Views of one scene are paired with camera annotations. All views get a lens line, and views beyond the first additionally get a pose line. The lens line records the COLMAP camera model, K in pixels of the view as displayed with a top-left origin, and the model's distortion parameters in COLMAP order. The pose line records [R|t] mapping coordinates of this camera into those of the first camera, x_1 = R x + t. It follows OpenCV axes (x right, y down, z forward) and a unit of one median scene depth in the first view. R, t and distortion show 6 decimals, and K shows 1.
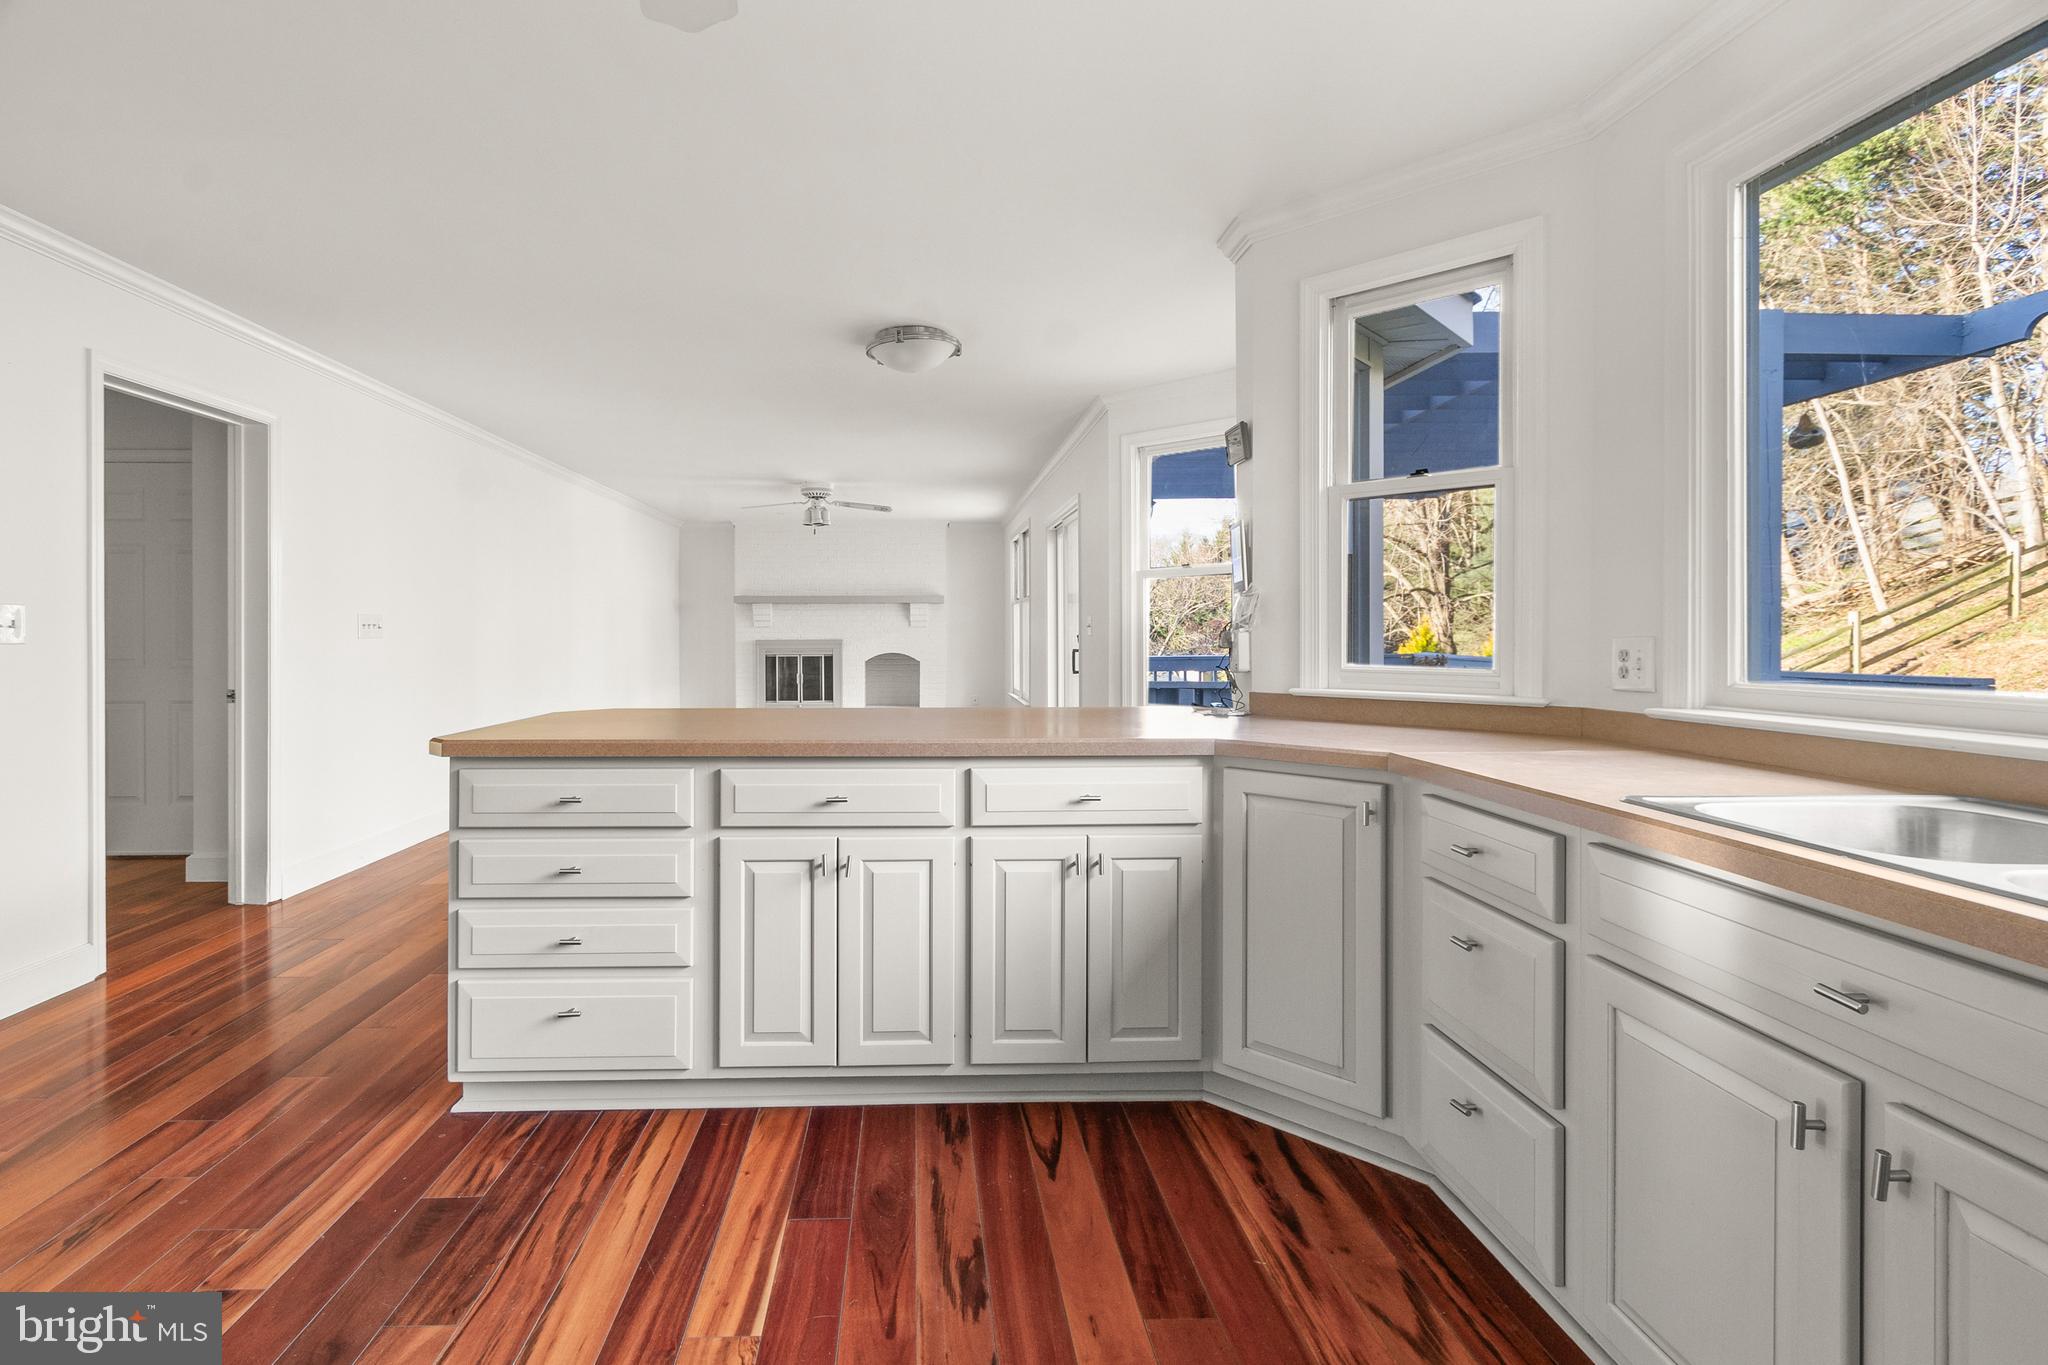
lens RADIAL K [[938.7, 0, 940.1], [0, 938.7, 649.9], [0, 0, 1]] dist [0.010135, -0.002394]
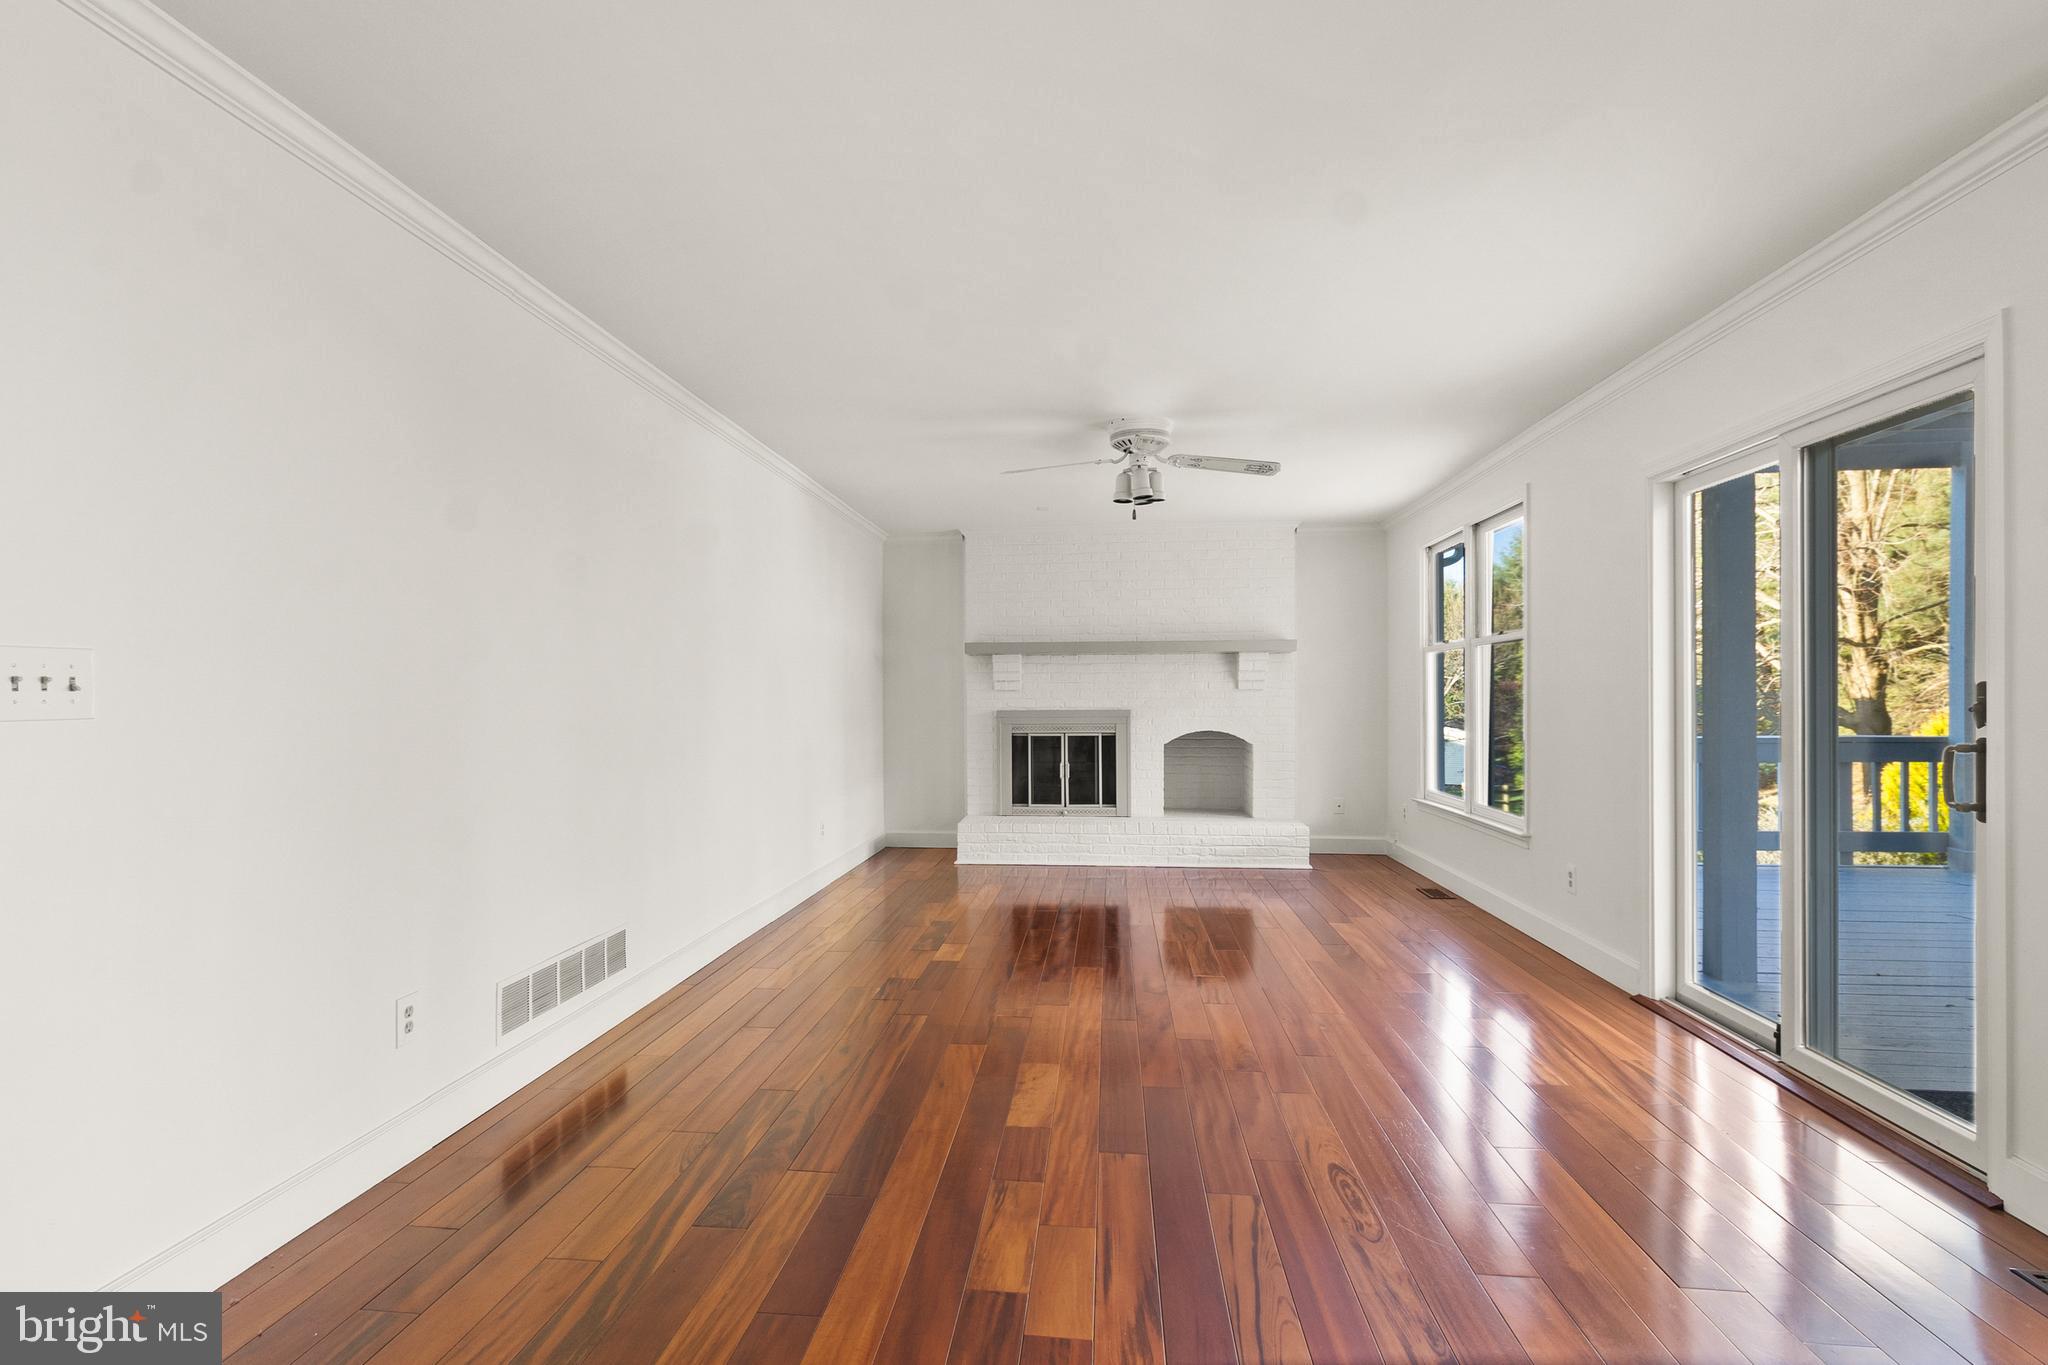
lens RADIAL K [[1004.3, 0, 1000.6], [0, 1004.3, 696.6], [0, 0, 1]] dist [0.008451, -0.002502]
pose [[0.990367, -0.001246, -0.138460, -0.367193], [-0.001582, 0.999792, -0.020310, -0.022651], [0.138457, 0.020333, 0.990160, 1.175360]]
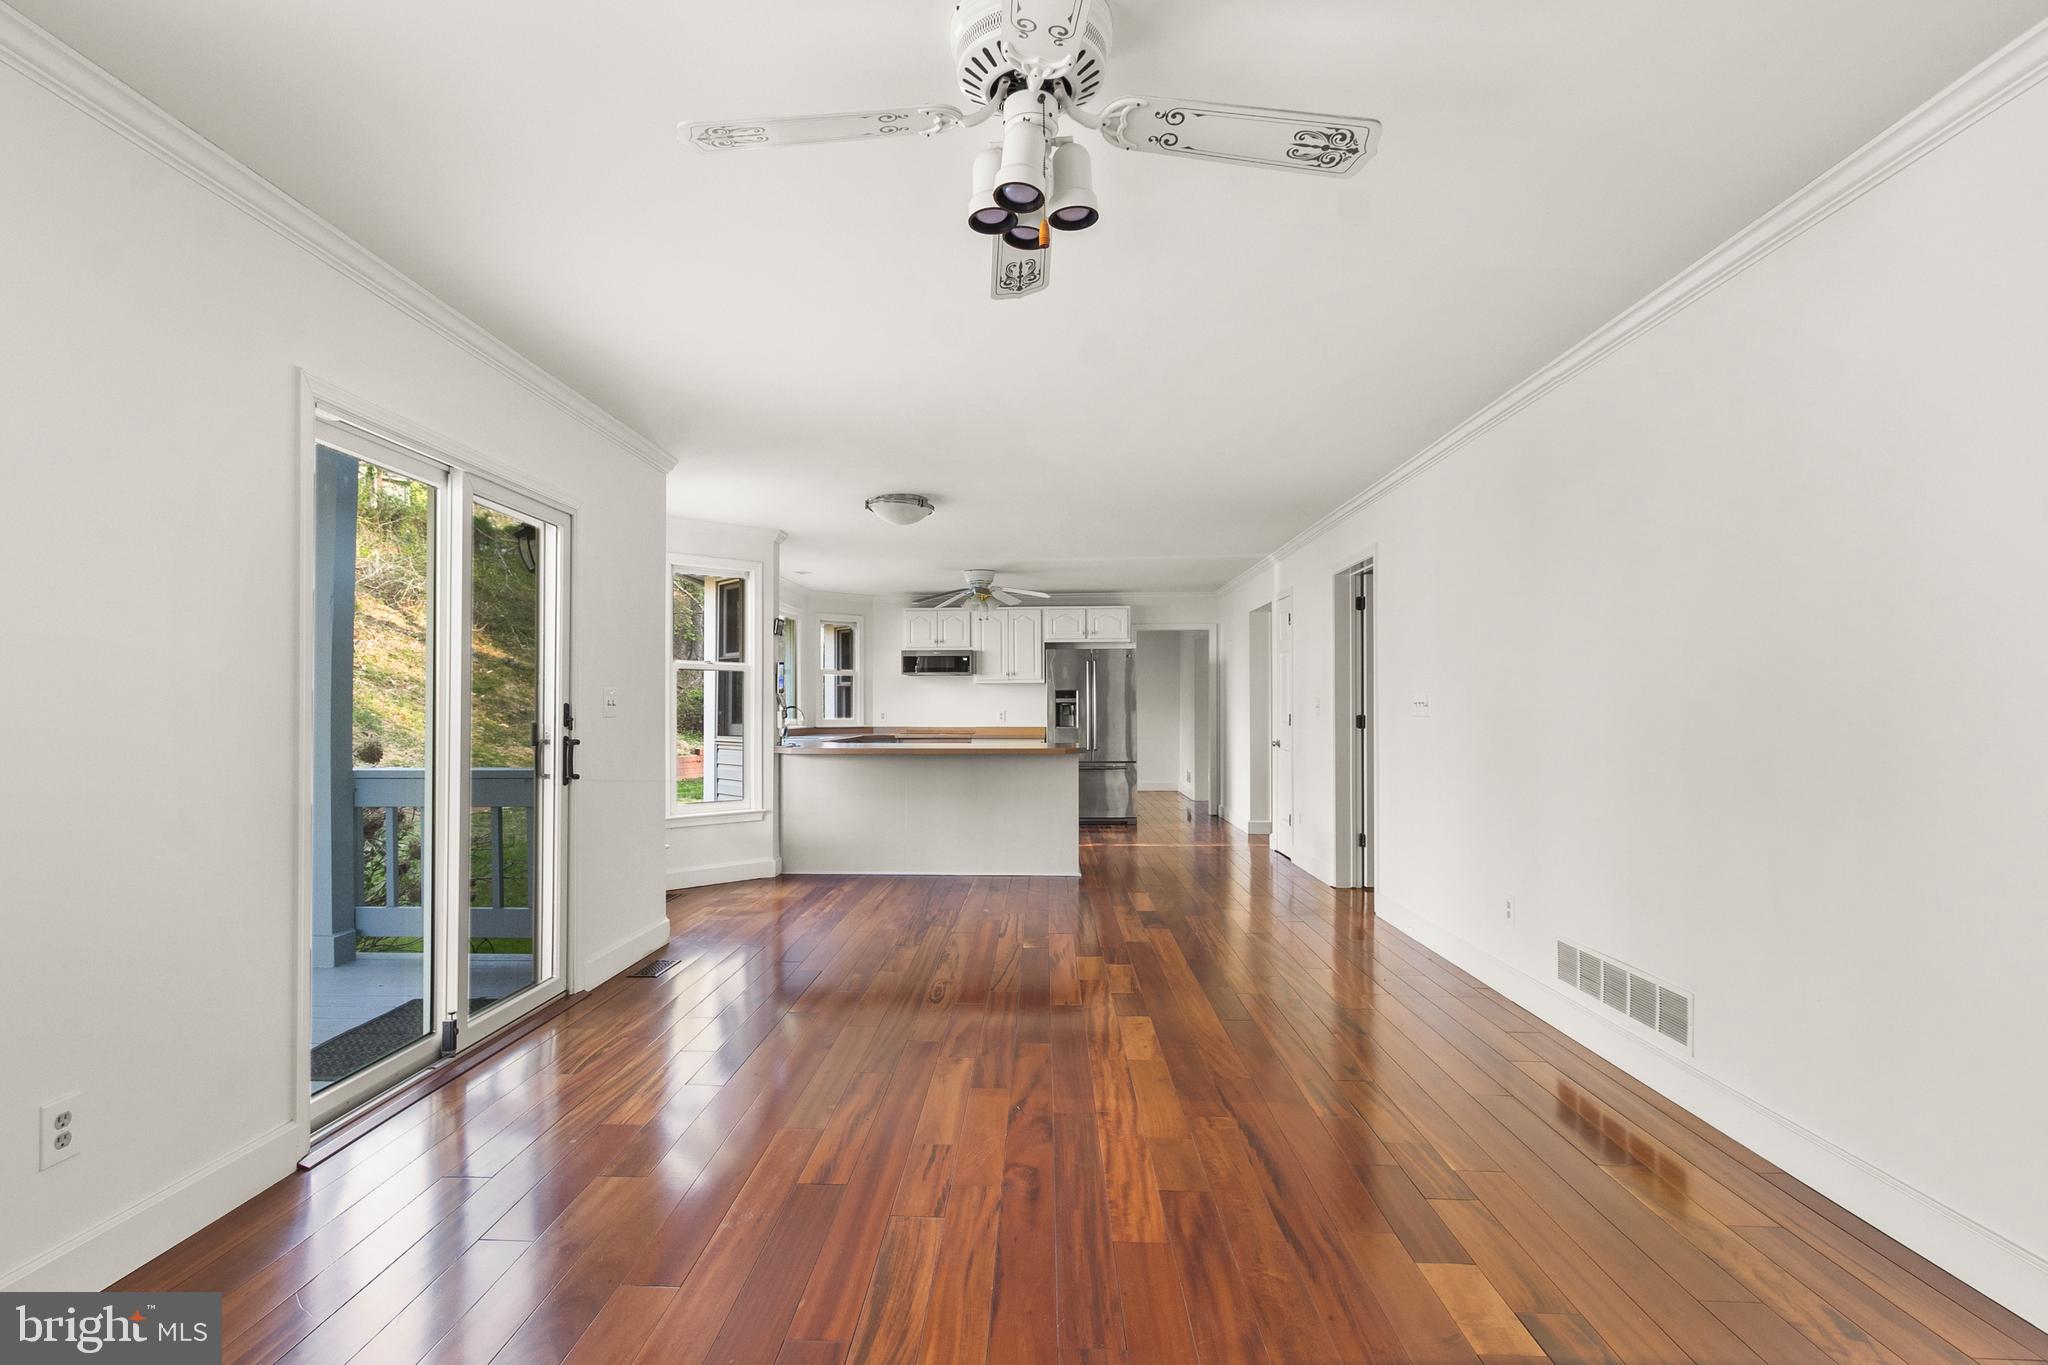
lens RADIAL K [[1004.3, 0, 993.6], [0, 1004.3, 699.9], [0, 0, 1]] dist [0.008451, -0.002502]
pose [[-0.996779, 0.003296, 0.080131, -0.396234], [0.004067, 0.999947, 0.009469, -0.069218], [-0.080095, 0.009765, -0.996739, 3.484804]]
